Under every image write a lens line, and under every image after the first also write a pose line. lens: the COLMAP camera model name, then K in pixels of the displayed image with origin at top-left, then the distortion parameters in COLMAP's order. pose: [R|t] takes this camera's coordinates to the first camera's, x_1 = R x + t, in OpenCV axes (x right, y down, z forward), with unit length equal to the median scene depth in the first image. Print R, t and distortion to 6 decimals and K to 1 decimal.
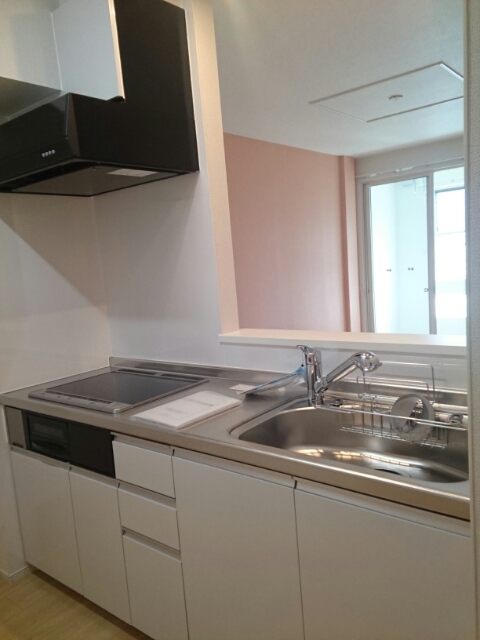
lens RADIAL K [[503.9, 0, 240.0], [0, 503.9, 320.0], [0, 0, 1]] dist [0.062220, -0.090562]
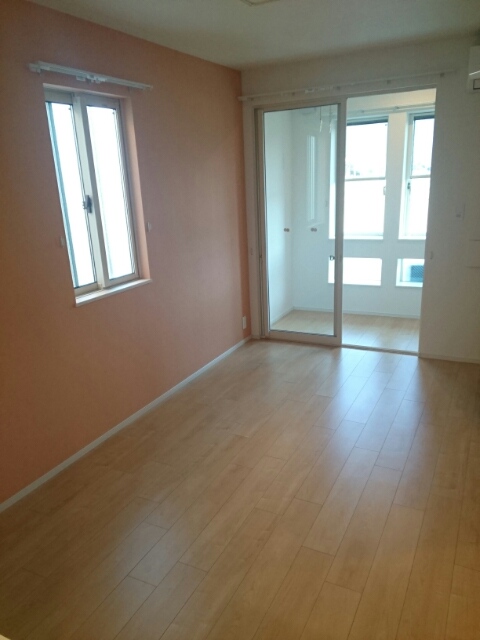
lens RADIAL K [[489.6, 0, 240.0], [0, 489.6, 320.0], [0, 0, 1]] dist [0.066627, -0.116187]
pose [[0.973068, -0.036622, 0.227593, 0.211200], [0.003011, 0.989235, 0.146301, -0.308575], [-0.230501, -0.141676, 0.962703, 1.205070]]
